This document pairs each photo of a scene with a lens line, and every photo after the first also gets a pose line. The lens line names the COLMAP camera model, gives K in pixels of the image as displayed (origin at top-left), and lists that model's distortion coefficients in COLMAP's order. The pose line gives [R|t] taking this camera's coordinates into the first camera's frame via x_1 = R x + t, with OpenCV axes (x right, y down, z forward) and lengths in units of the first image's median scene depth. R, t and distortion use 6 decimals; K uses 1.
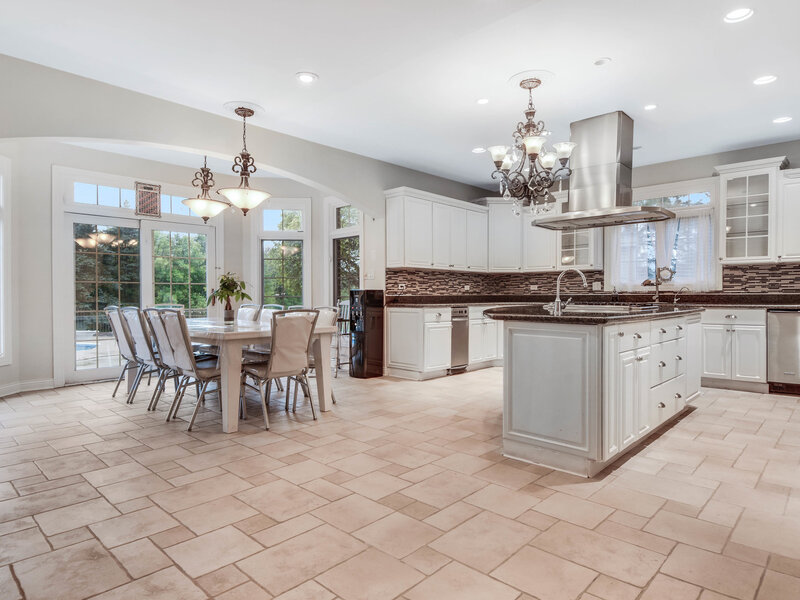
lens RADIAL K [[483.5, 0, 404.1], [0, 483.5, 298.7], [0, 0, 1]] dist [0.051248, -0.055604]
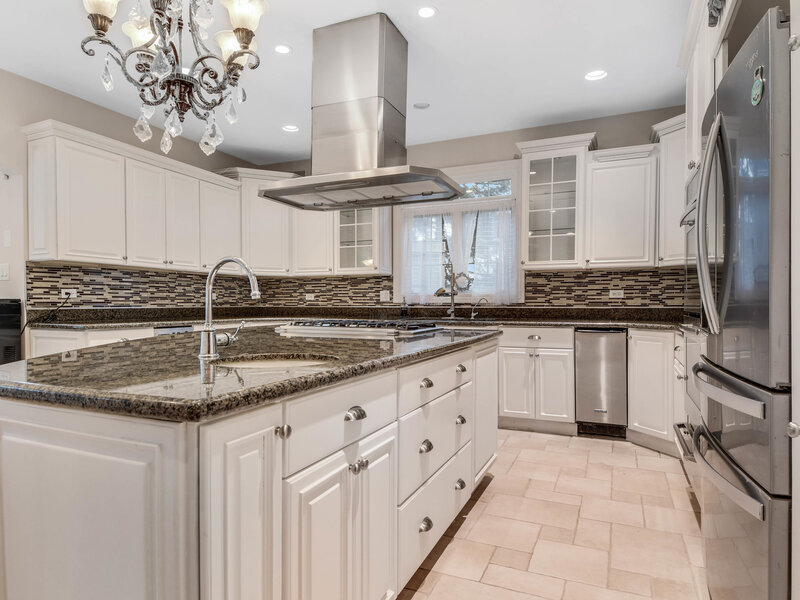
lens RADIAL K [[483.5, 0, 404.1], [0, 483.5, 298.7], [0, 0, 1]] dist [0.051248, -0.055604]
pose [[0.945006, 0.007369, 0.326971, 0.204687], [-0.001575, 0.999837, -0.017982, -0.009127], [-0.327050, 0.016479, 0.944863, 0.314325]]
